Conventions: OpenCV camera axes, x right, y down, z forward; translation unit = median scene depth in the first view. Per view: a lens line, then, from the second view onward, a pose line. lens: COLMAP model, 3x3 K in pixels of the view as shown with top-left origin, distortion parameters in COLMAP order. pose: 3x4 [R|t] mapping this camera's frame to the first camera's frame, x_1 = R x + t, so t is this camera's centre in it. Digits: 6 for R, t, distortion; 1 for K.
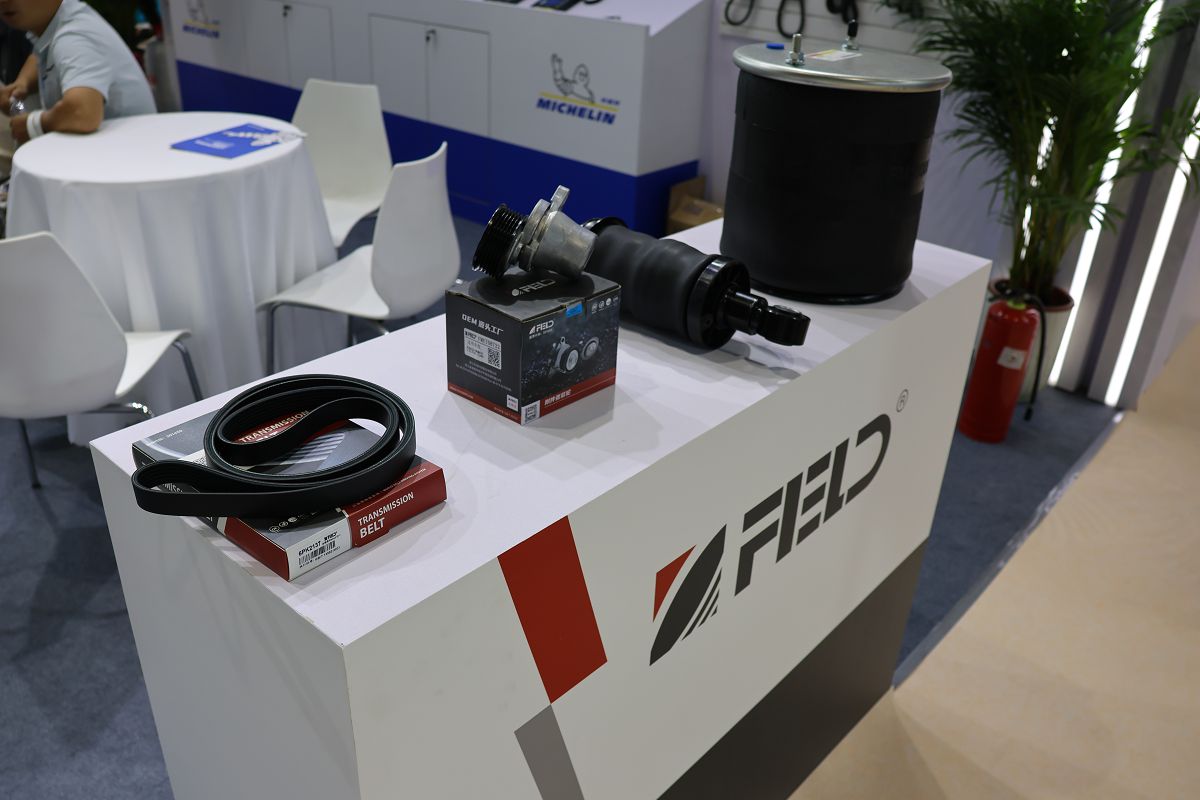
lens RADIAL K [[1003.1, 0, 595.4], [0, 1003.1, 401.1], [0, 0, 1]] dist [-0.088739, 0.013241]
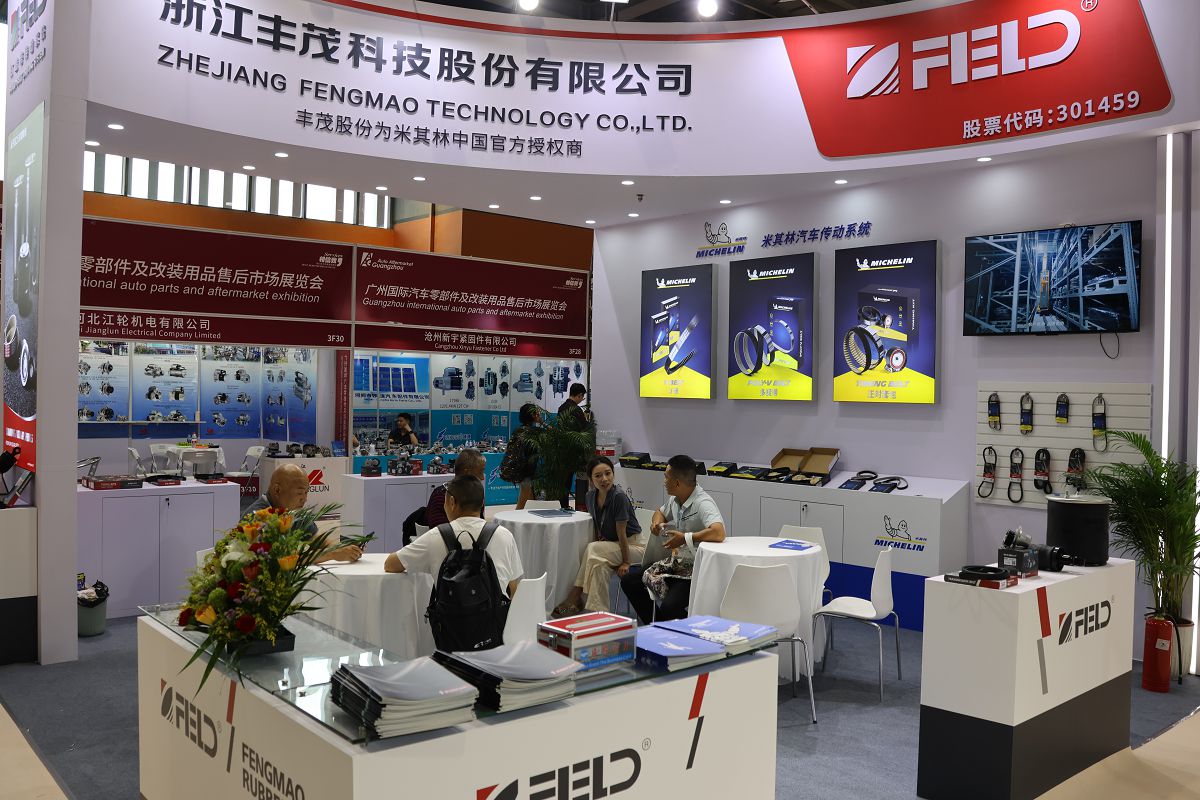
lens RADIAL K [[1003.1, 0, 601.8], [0, 1003.1, 394.9], [0, 0, 1]] dist [-0.088739, 0.013241]
pose [[0.991062, -0.037850, -0.127917, -0.360153], [-0.026118, 0.885290, -0.464305, 0.372095], [0.130817, 0.463496, 0.876389, -0.915231]]
